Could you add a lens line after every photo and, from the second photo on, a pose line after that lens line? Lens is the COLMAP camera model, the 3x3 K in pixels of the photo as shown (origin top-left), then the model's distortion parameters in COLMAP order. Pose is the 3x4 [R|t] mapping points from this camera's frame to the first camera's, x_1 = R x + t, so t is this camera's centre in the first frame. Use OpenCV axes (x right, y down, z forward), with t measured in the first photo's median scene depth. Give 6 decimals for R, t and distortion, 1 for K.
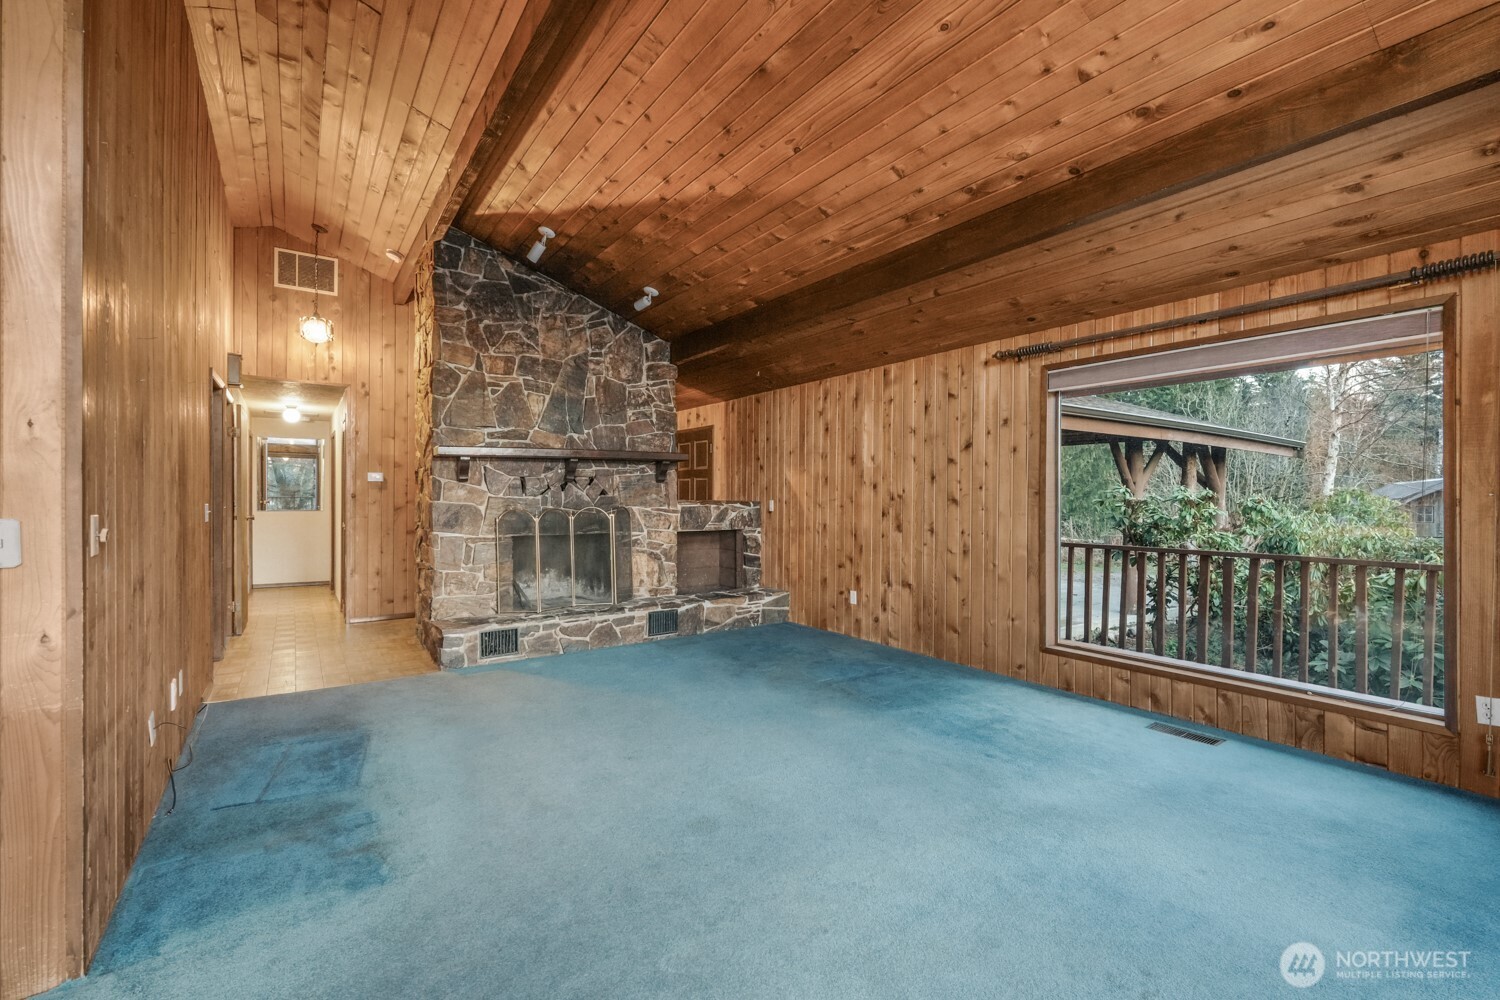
lens RADIAL K [[657.9, 0, 763.5], [0, 657.9, 496.8], [0, 0, 1]] dist [0.000244, -0.000047]
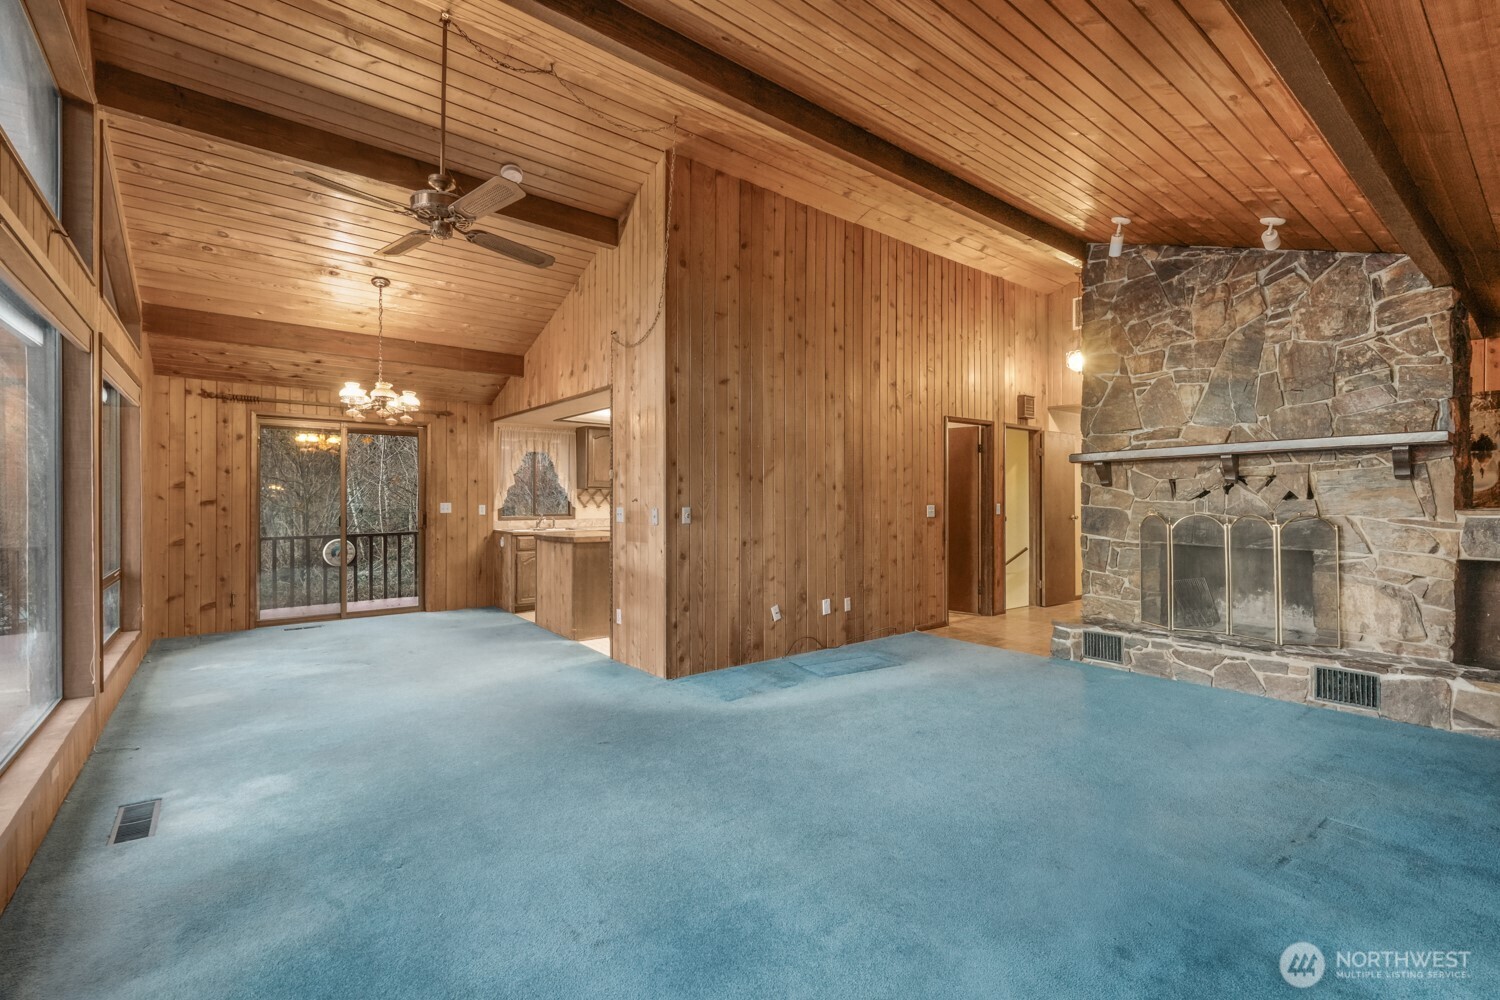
lens RADIAL K [[657.9, 0, 746.8], [0, 657.9, 499.8], [0, 0, 1]] dist [0.000244, -0.000047]
pose [[0.049283, -0.001141, -0.998784, 0.554350], [-0.001386, 0.999998, -0.001211, -0.000007], [0.998784, 0.001444, 0.049282, 0.396083]]
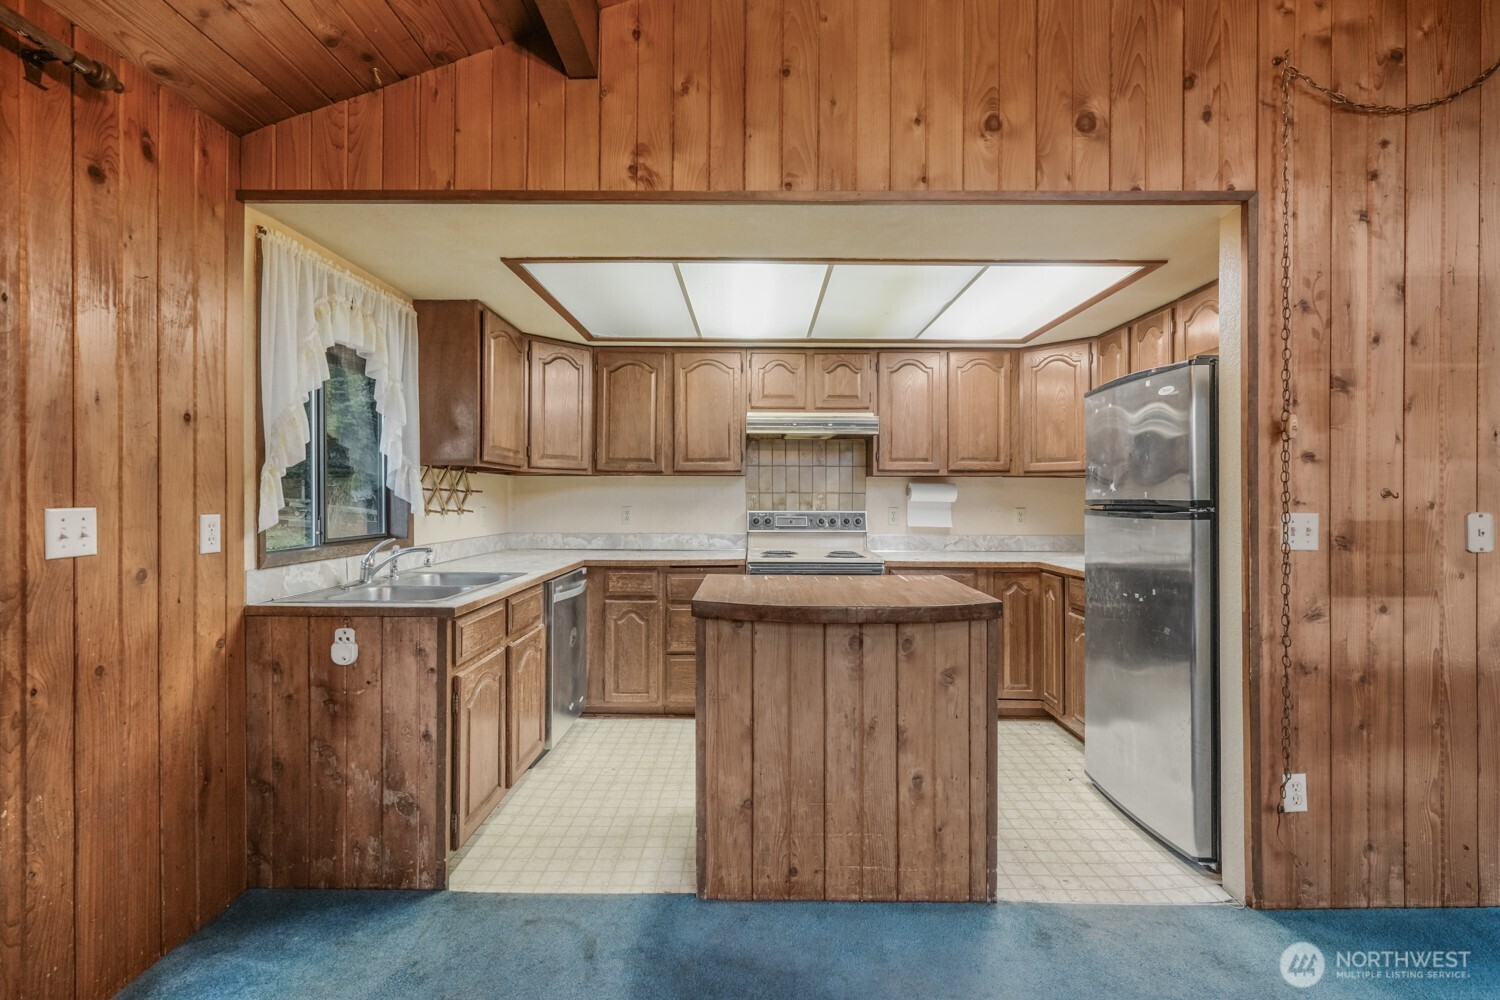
lens RADIAL K [[657.9, 0, 760.7], [0, 657.9, 495.8], [0, 0, 1]] dist [0.000244, -0.000047]
pose [[0.814520, -0.001874, -0.580132, -0.496542], [0.000917, 0.999998, -0.001943, 0.001088], [0.580135, 0.001051, 0.814520, -0.257085]]
